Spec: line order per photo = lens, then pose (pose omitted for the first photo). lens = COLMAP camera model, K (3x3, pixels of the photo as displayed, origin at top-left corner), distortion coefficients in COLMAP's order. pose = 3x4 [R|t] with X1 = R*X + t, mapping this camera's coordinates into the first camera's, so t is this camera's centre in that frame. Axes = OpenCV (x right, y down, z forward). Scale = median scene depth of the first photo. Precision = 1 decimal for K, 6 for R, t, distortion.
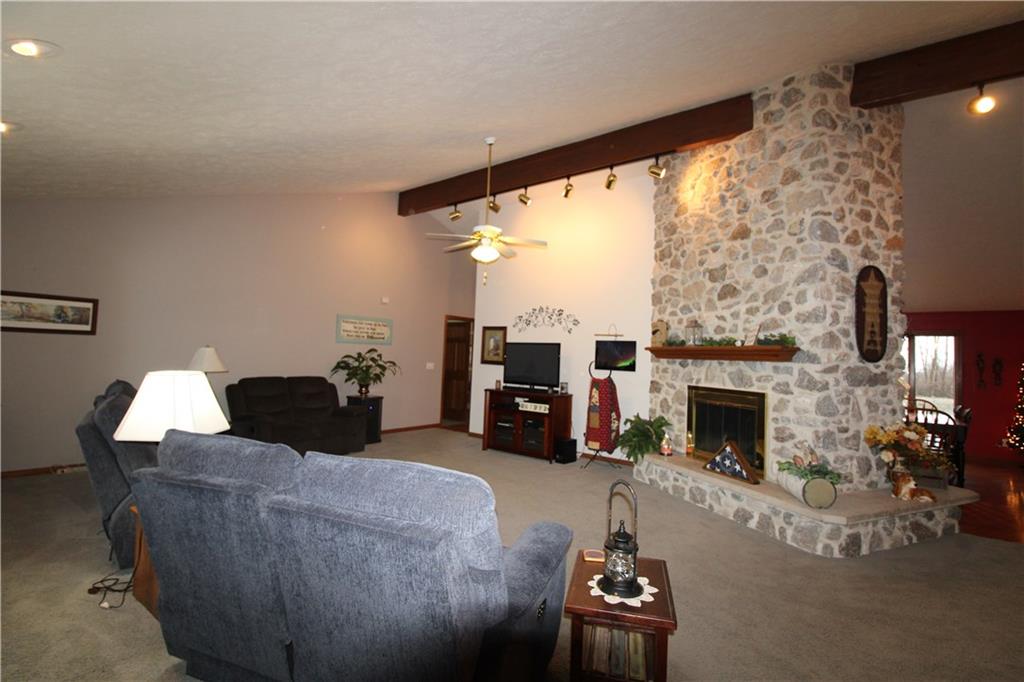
lens RADIAL K [[472.6, 0, 521.9], [0, 472.6, 332.6], [0, 0, 1]] dist [0.000075, -0.013011]
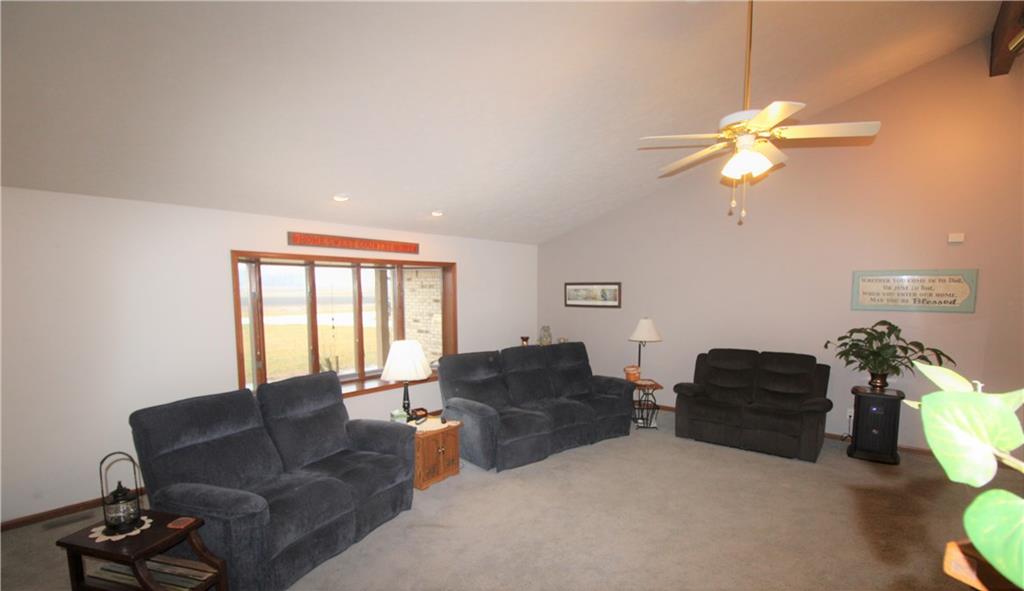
lens RADIAL K [[470.9, 0, 526.3], [0, 470.9, 335.8], [0, 0, 1]] dist [-0.014710, -0.000444]
pose [[-0.035794, 0.062102, -0.997428, 0.544055], [0.047373, 0.997051, 0.060378, -0.011797], [0.998236, -0.045090, -0.038631, 0.851181]]
